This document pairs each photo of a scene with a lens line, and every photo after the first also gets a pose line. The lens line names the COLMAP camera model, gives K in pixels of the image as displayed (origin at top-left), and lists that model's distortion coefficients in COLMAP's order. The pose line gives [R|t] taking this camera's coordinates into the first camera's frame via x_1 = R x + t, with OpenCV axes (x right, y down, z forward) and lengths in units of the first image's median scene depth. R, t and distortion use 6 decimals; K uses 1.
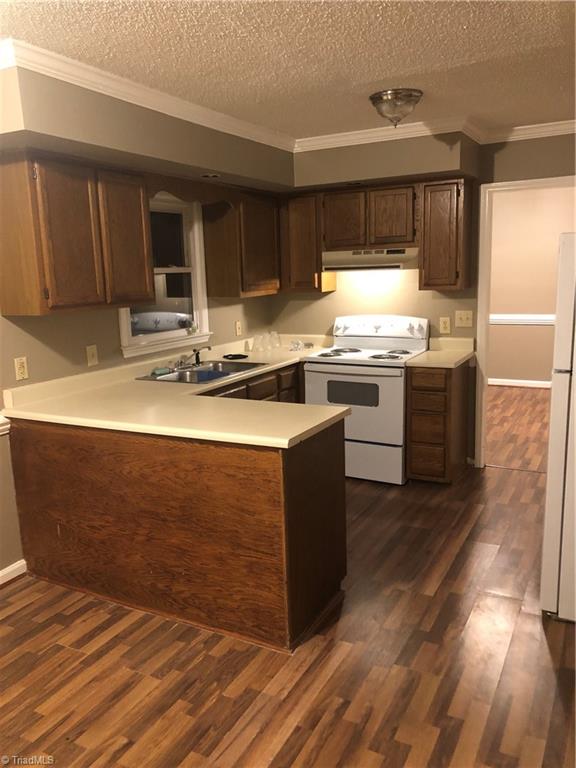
lens RADIAL K [[634.6, 0, 277.2], [0, 634.6, 382.3], [0, 0, 1]] dist [0.068003, -0.002698]
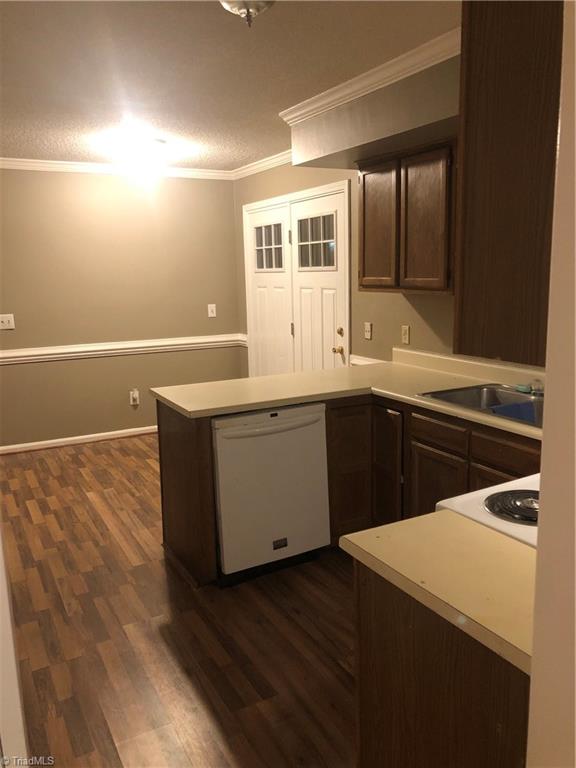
lens RADIAL K [[634.6, 0, 277.2], [0, 634.6, 382.3], [0, 0, 1]] dist [0.068003, -0.002698]
pose [[-0.555275, 0.196239, -0.808183, 0.994112], [-0.105919, 0.947163, 0.302759, -0.375615], [0.824894, 0.253716, -0.505151, 1.948461]]
